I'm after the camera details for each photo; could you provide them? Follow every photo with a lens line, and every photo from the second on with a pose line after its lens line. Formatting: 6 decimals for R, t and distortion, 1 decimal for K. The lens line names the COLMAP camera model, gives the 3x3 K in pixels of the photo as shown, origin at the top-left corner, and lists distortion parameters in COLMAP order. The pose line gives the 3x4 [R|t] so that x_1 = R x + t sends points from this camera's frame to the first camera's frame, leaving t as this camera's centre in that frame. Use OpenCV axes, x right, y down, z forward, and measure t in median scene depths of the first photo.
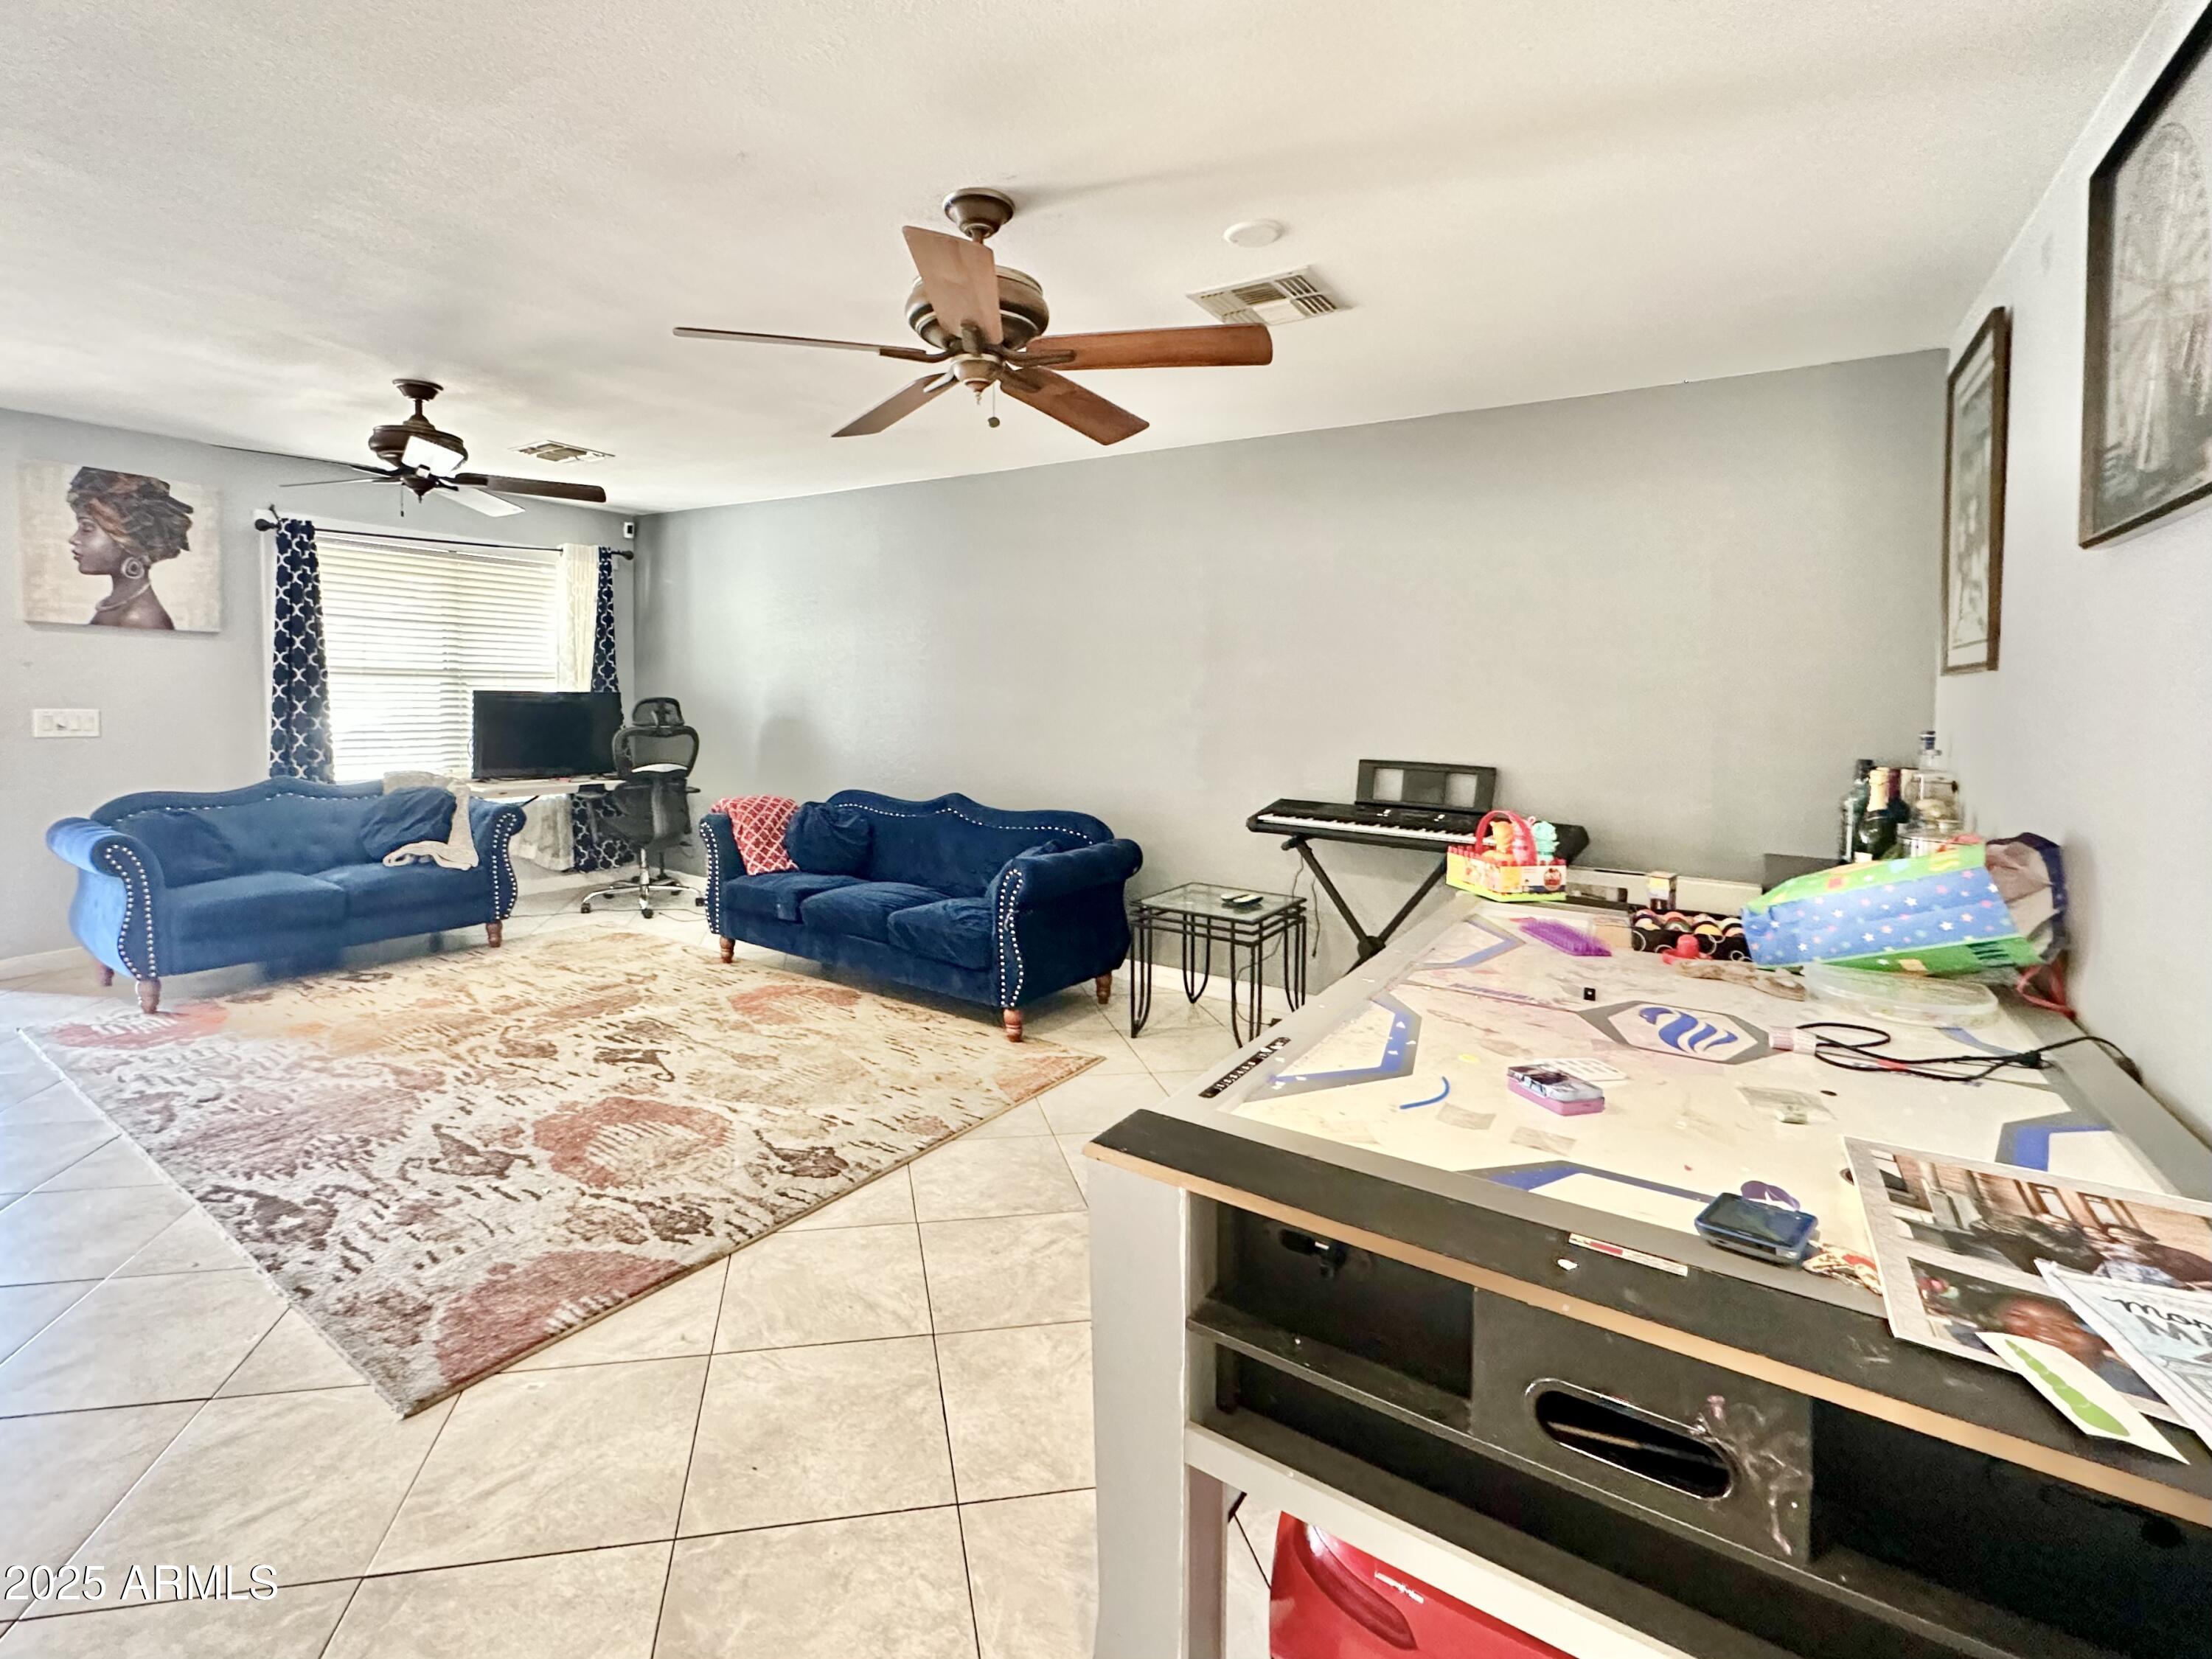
lens RADIAL K [[991.2, 0, 1062.0], [0, 991.2, 830.2], [0, 0, 1]] dist [0.000362, -0.000075]
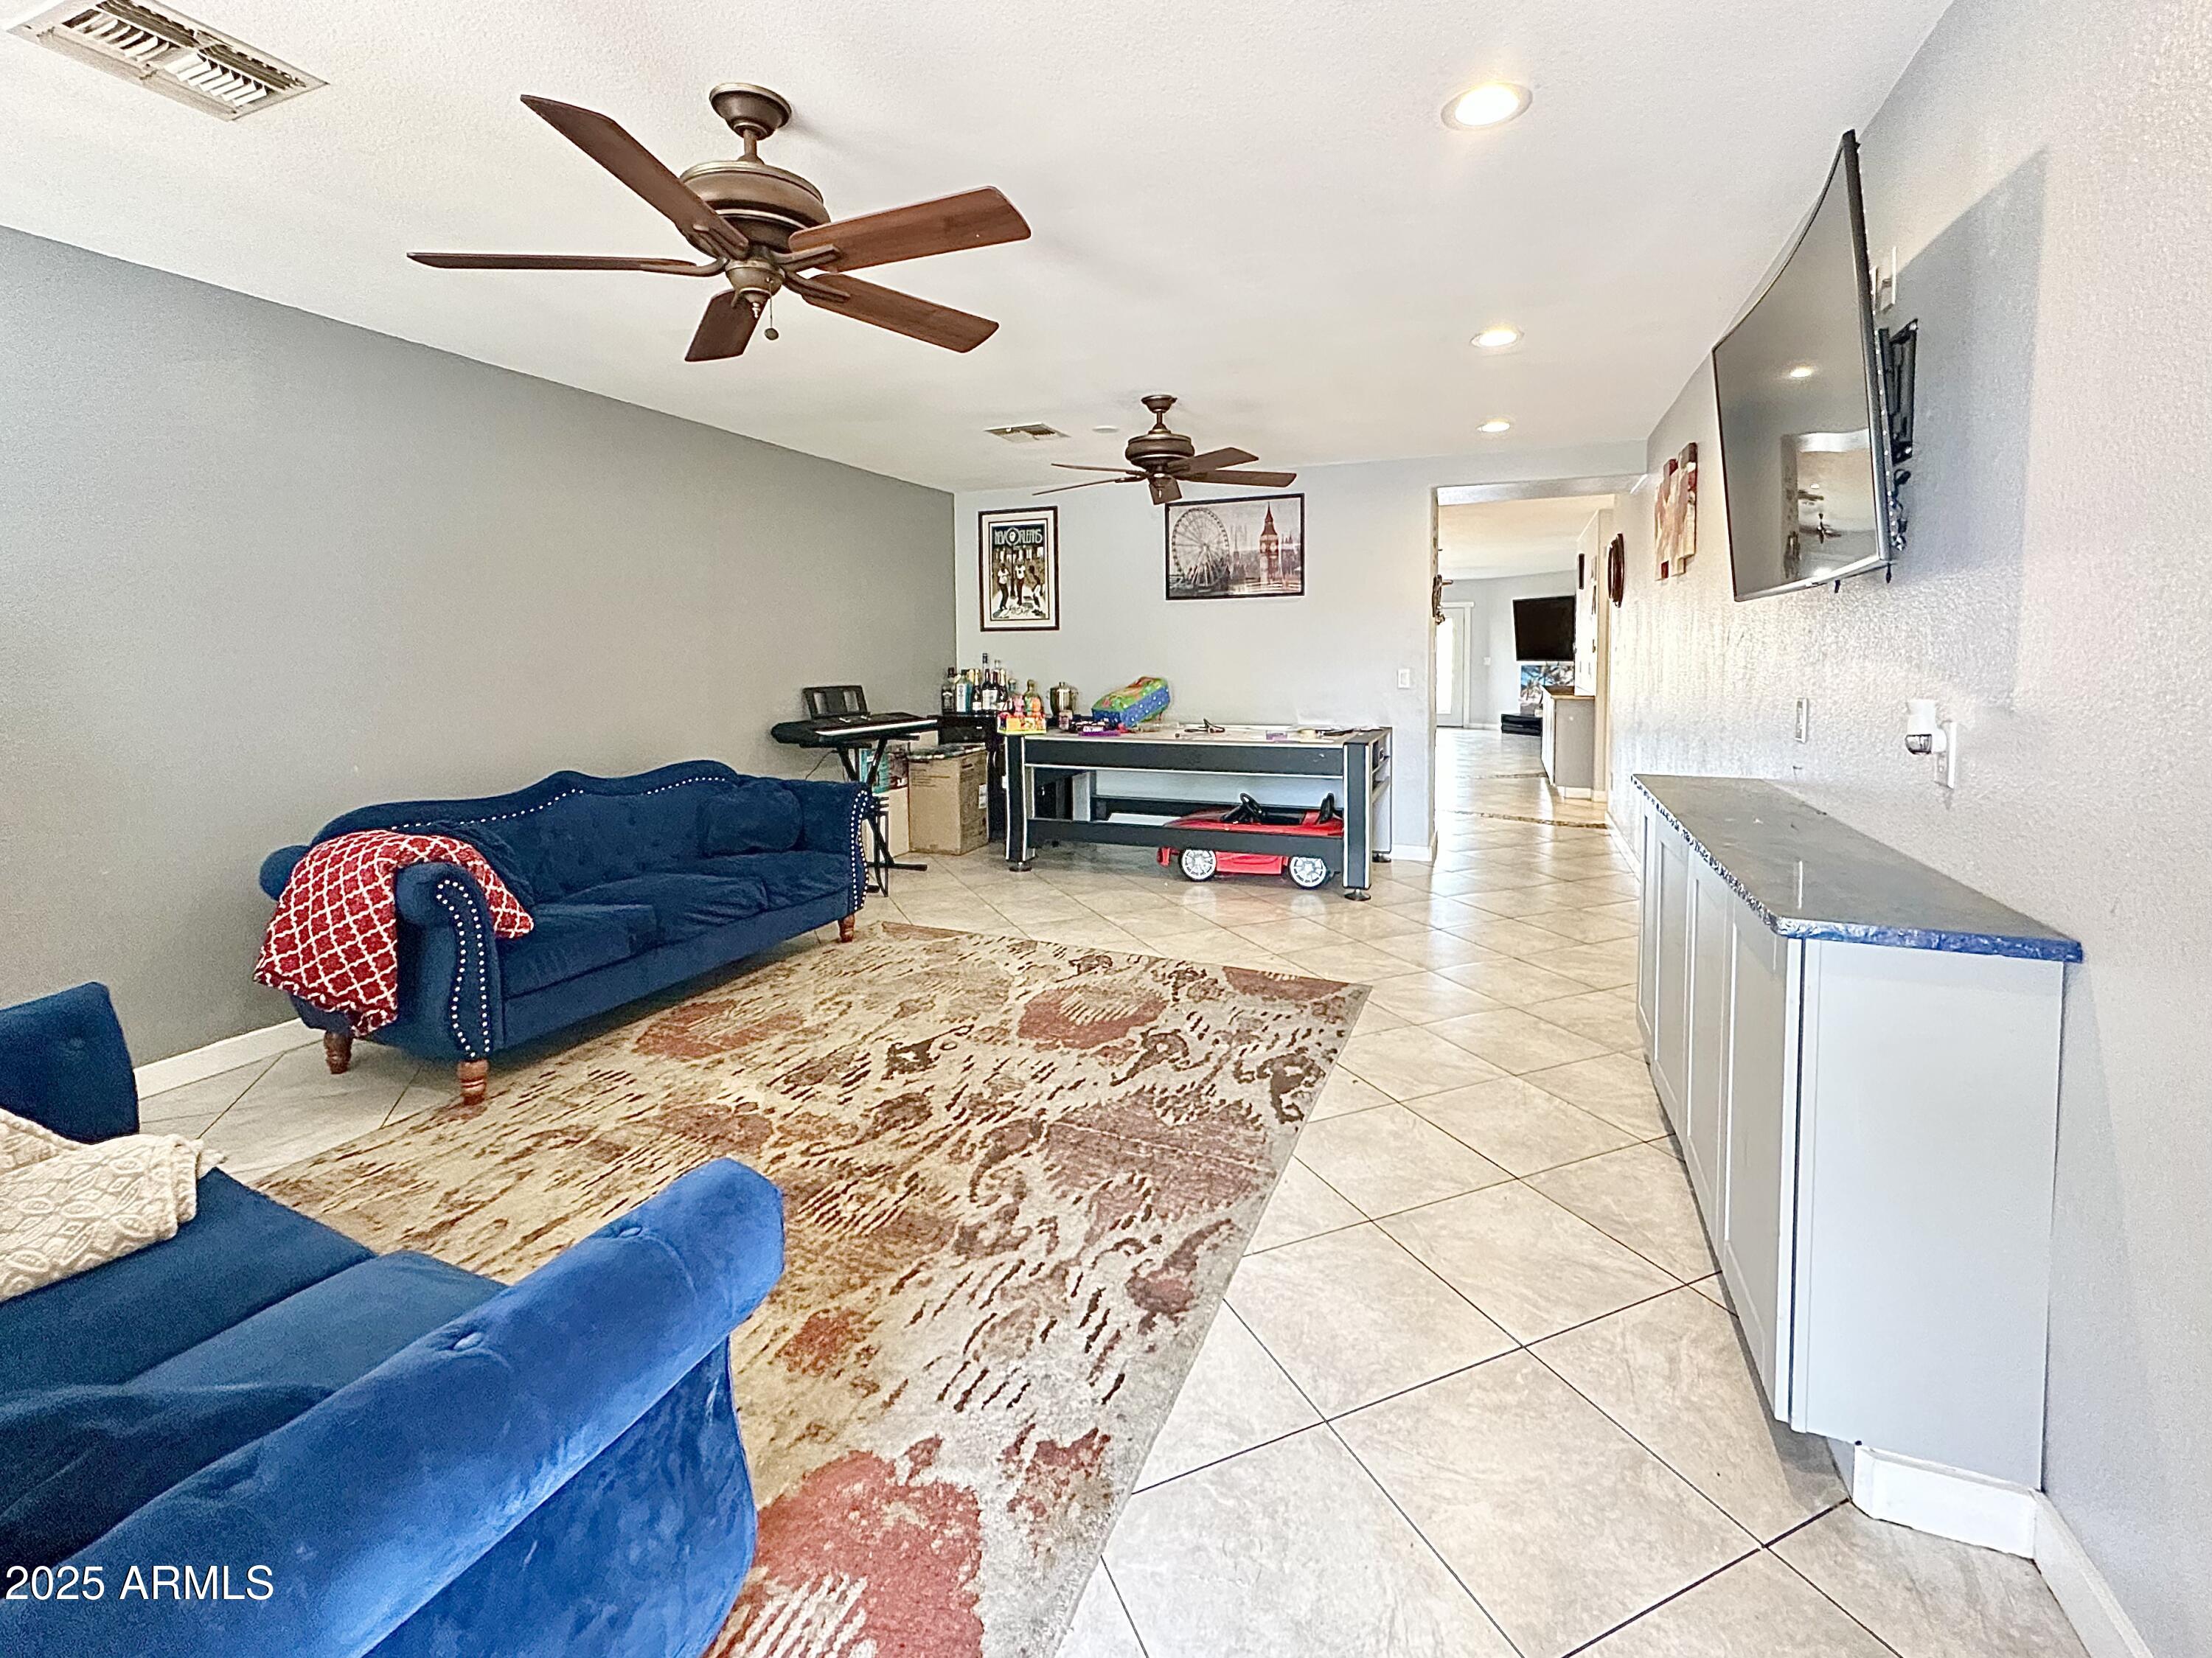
lens RADIAL K [[991.1, 0, 1062.0], [0, 991.1, 829.7], [0, 0, 1]] dist [0.000362, -0.000075]
pose [[-0.179124, -0.190990, 0.965110, -1.655839], [0.140953, 0.965874, 0.217302, -0.185366], [-0.973677, 0.174960, -0.146090, 1.245775]]
